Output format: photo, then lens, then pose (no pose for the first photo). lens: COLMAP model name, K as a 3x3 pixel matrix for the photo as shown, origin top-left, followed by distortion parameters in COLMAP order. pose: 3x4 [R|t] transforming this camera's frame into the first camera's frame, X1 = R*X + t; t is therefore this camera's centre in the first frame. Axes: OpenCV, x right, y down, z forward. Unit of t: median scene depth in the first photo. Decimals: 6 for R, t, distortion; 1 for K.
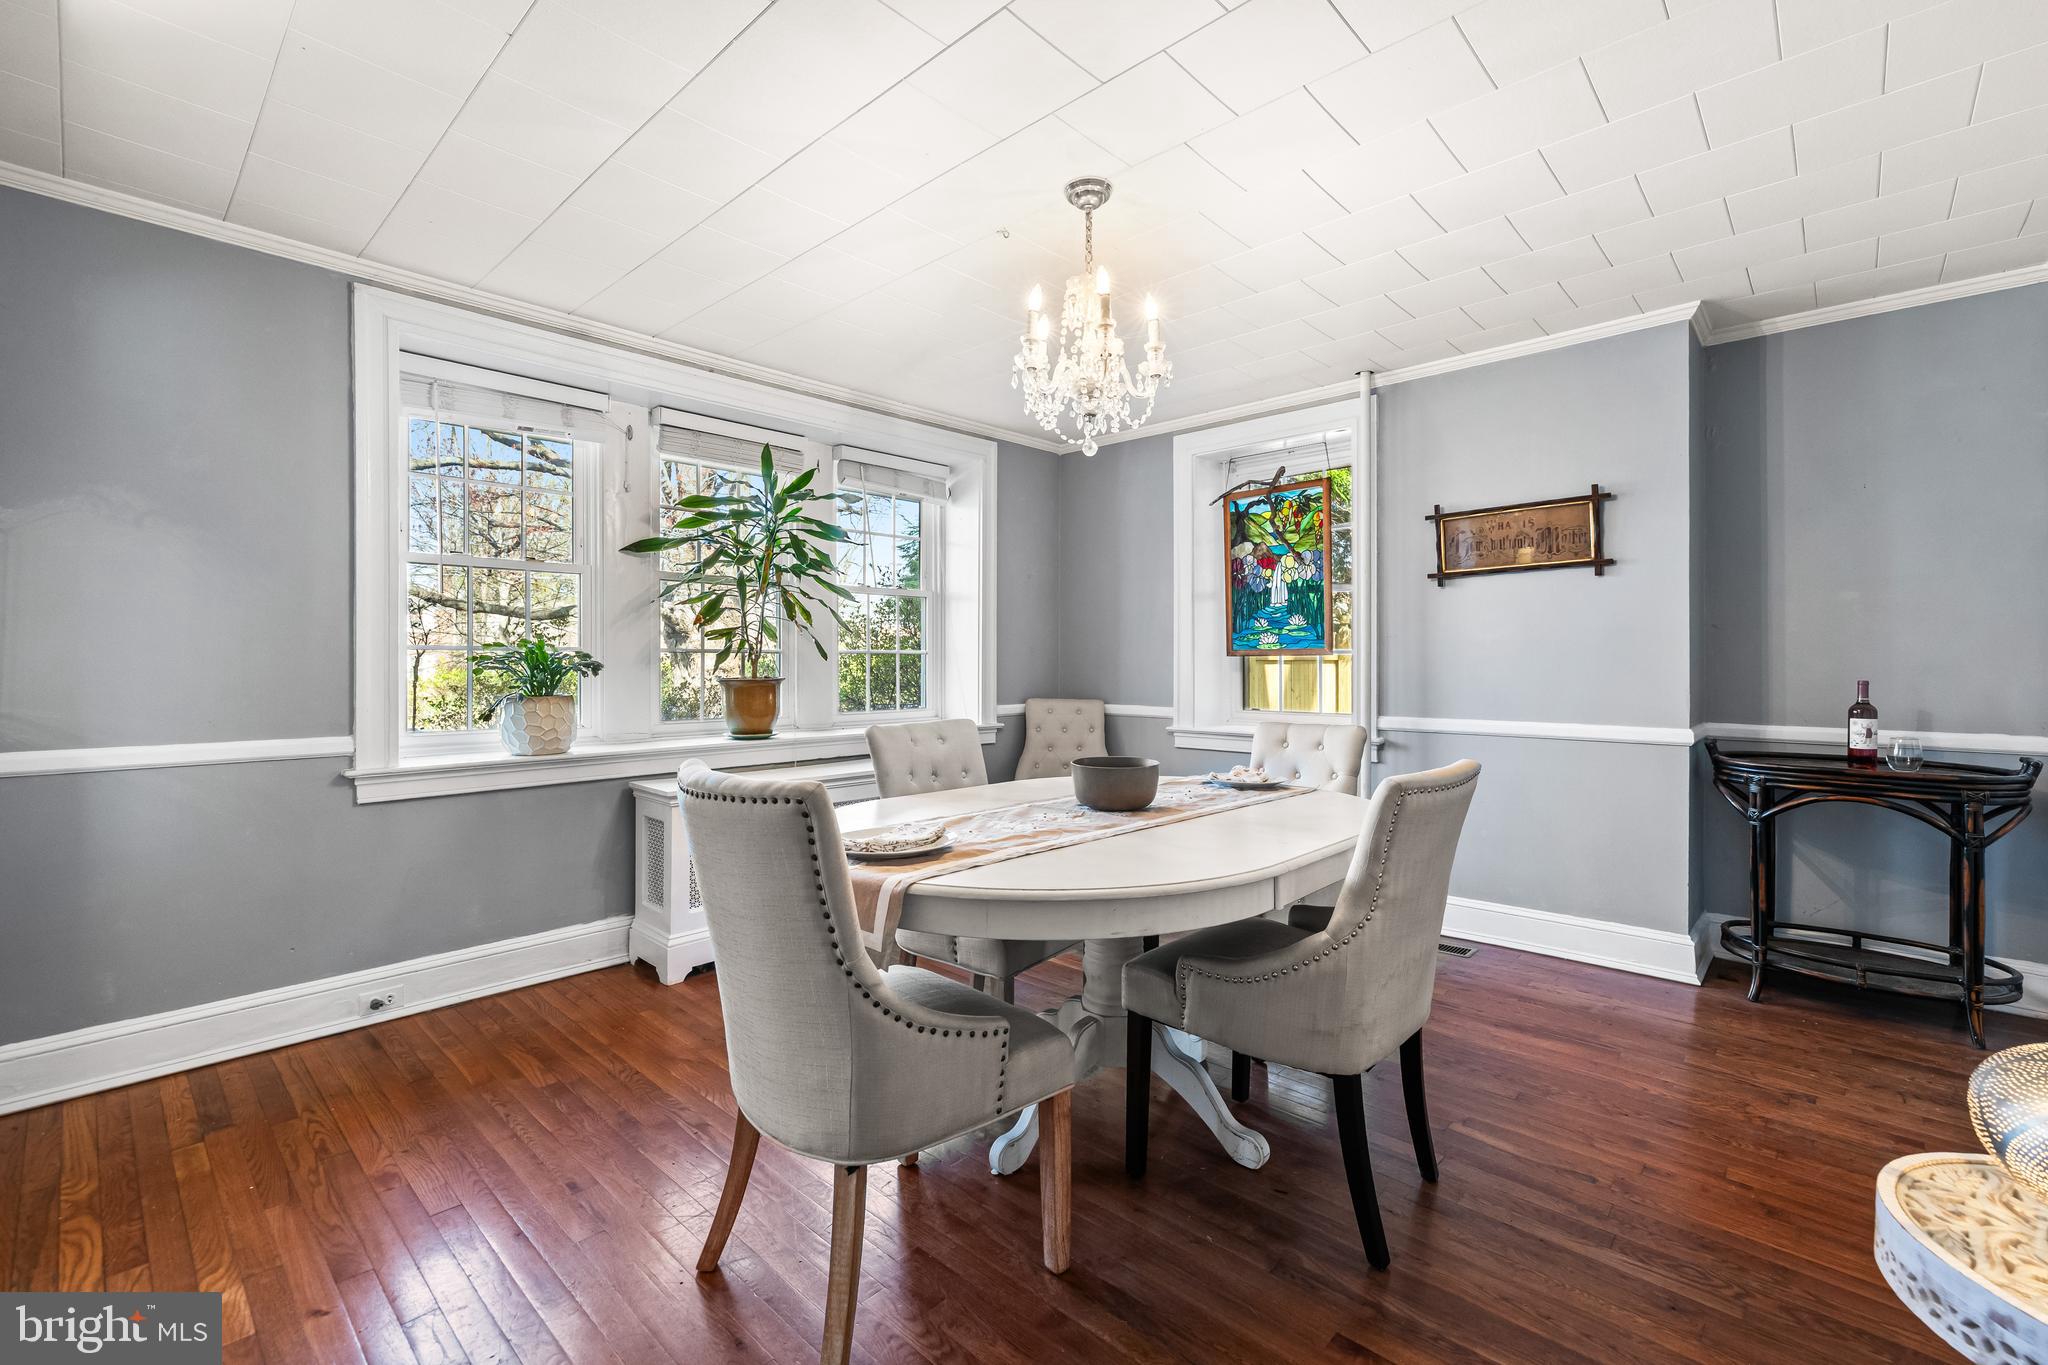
lens RADIAL K [[885.5, 0, 1019.6], [0, 885.5, 657.6], [0, 0, 1]] dist [0.001679, 0.000139]
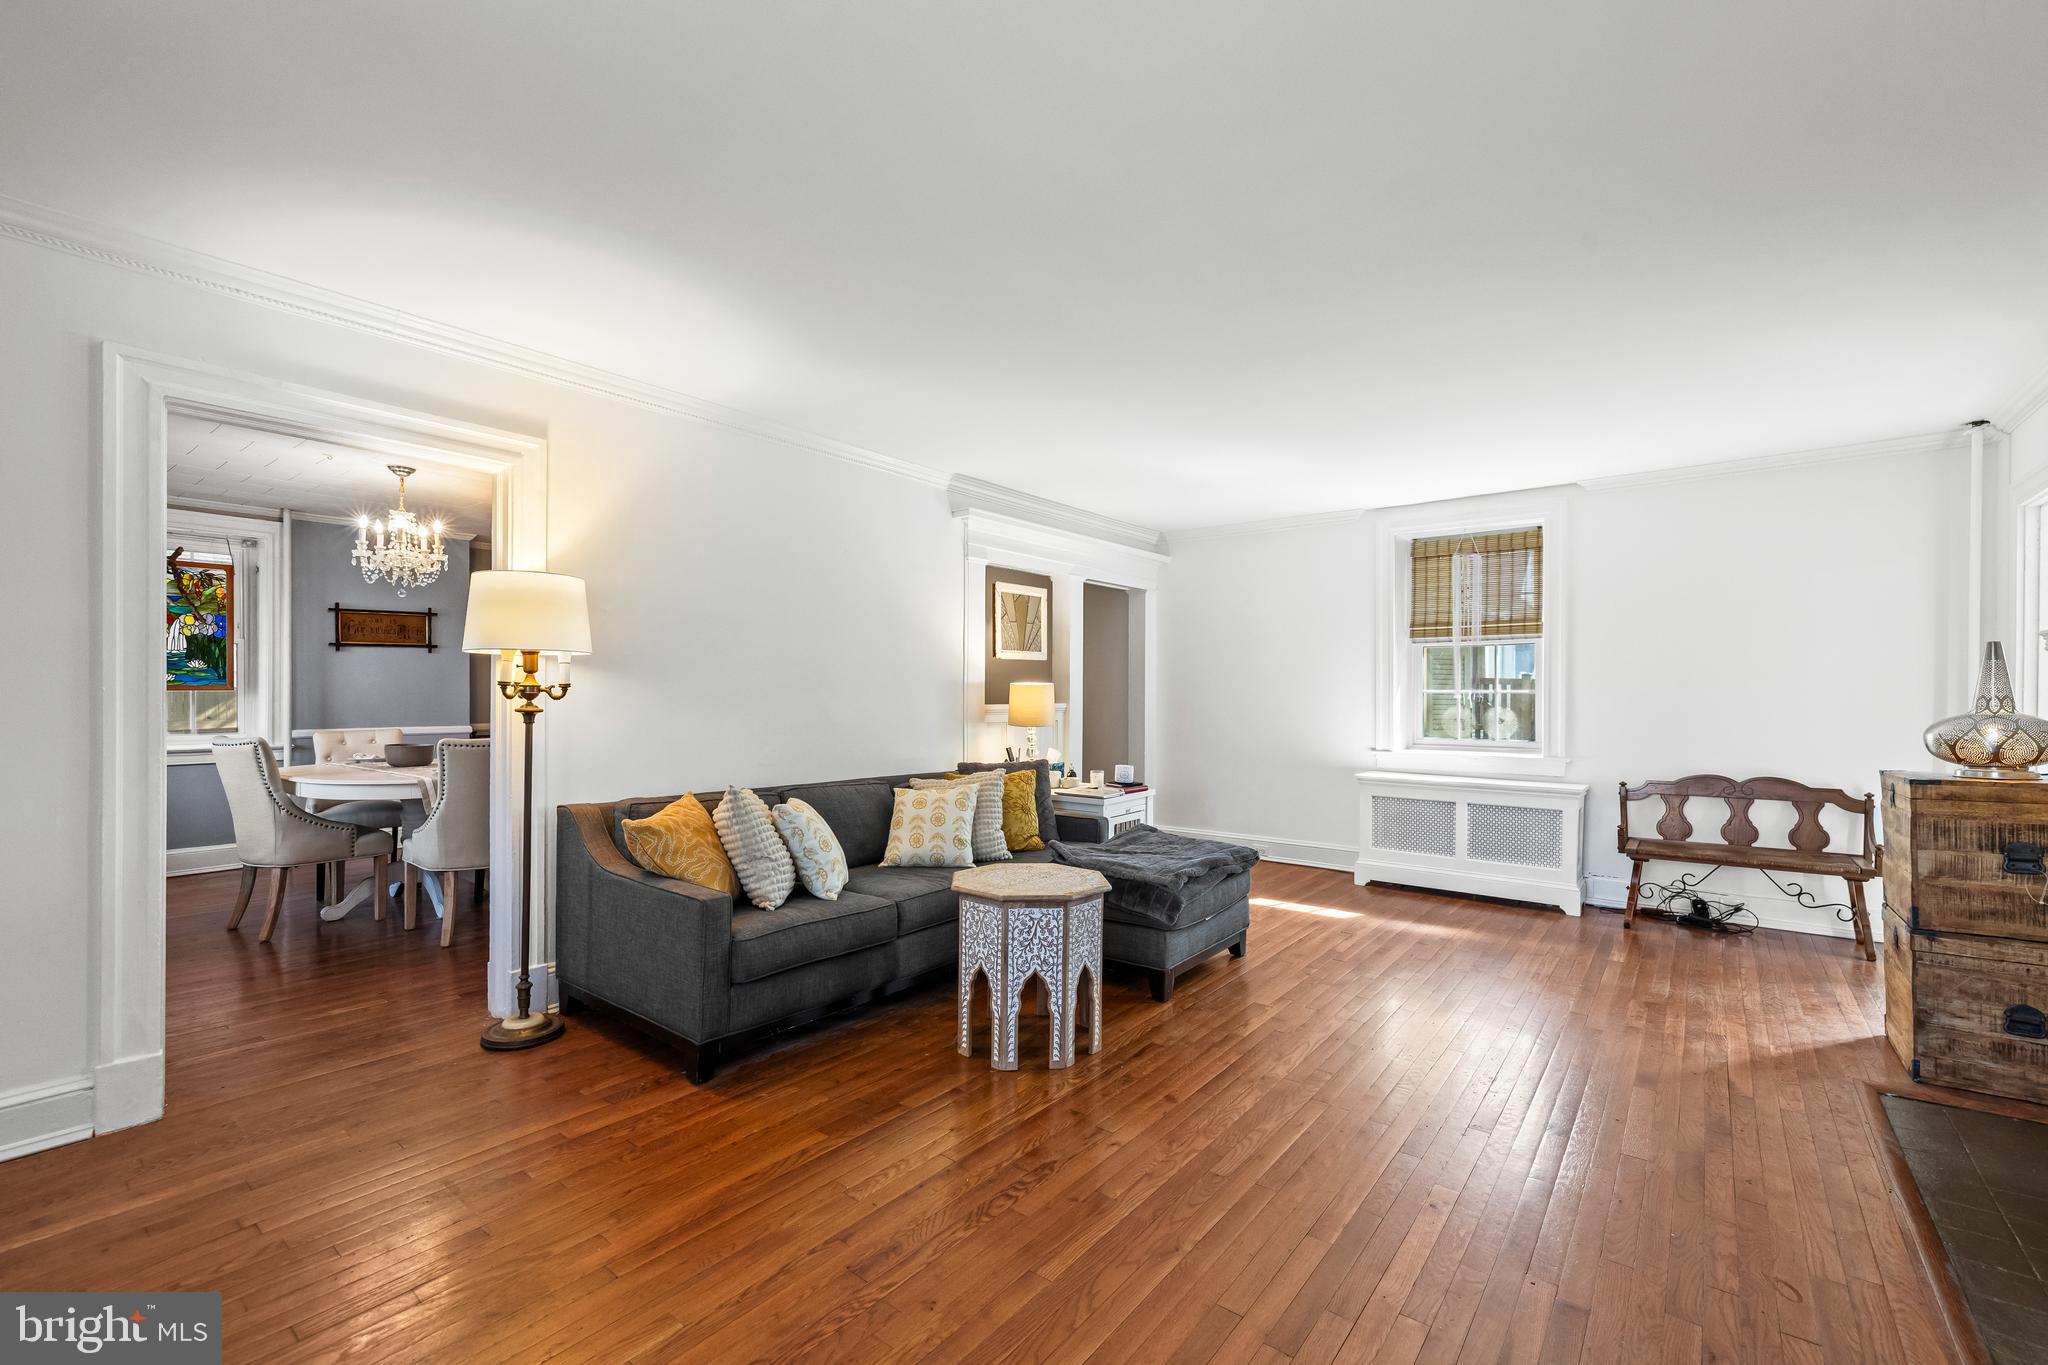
lens RADIAL K [[865.5, 0, 1037.9], [0, 865.5, 688.6], [0, 0, 1]] dist [0.001134, 0.000354]
pose [[-0.101608, 0.005978, 0.994807, -1.155778], [-0.007050, 0.999953, -0.006729, -0.004564], [-0.994800, -0.007697, -0.101561, -0.150590]]
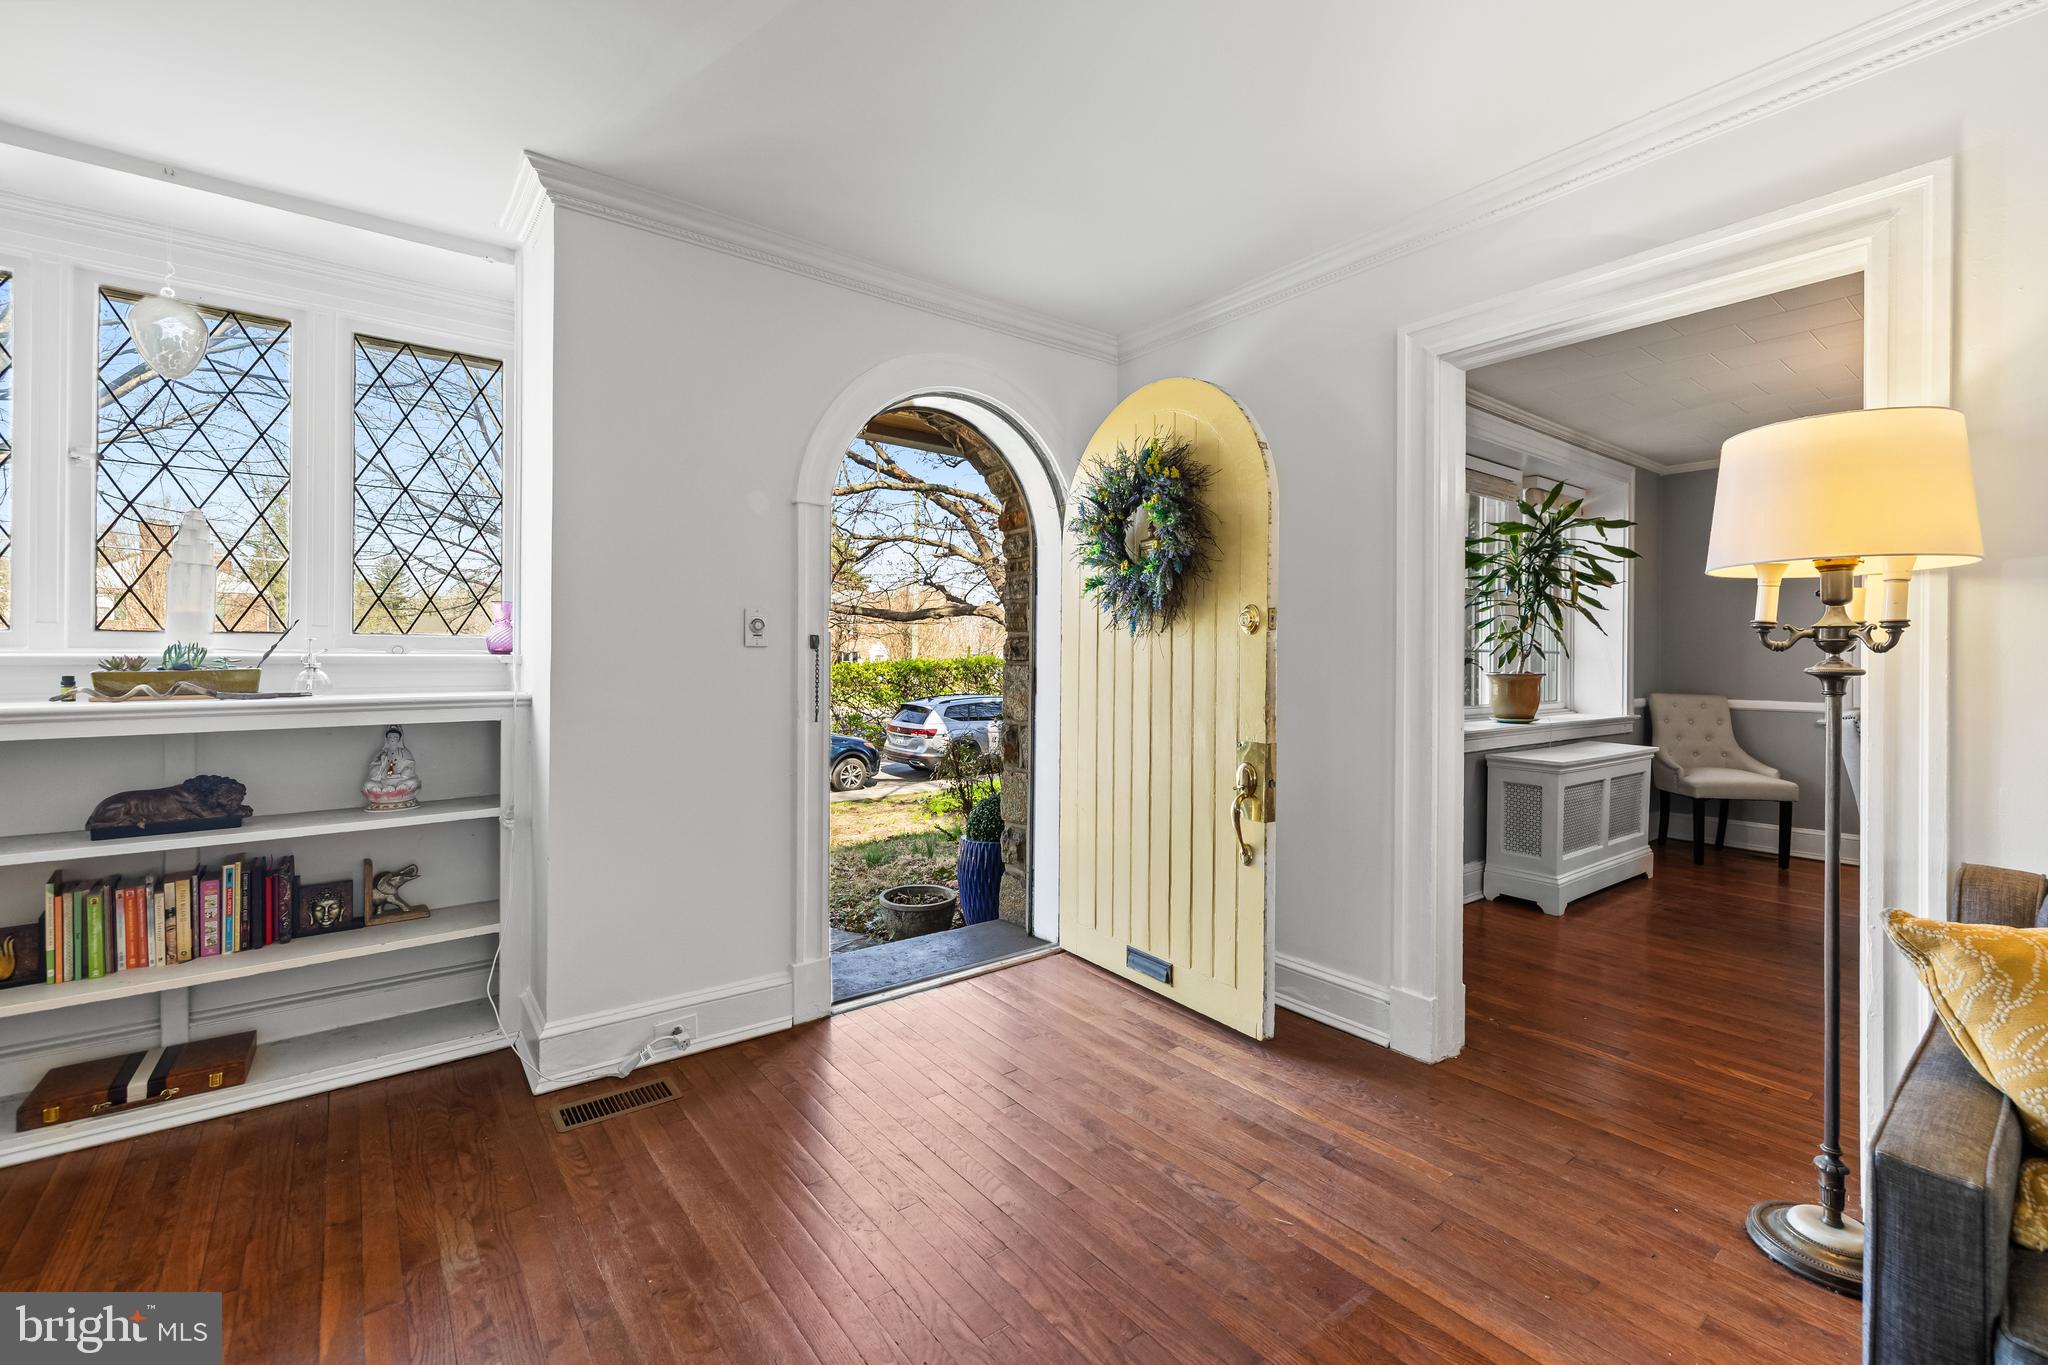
lens RADIAL K [[870.2, 0, 1018.9], [0, 870.2, 657.5], [0, 0, 1]] dist [-0.001281, -0.000070]
pose [[0.988171, 0.008039, -0.153147, -0.722026], [-0.008077, 0.999967, 0.000371, 0.007657], [0.153145, 0.000870, 0.988203, -0.252998]]
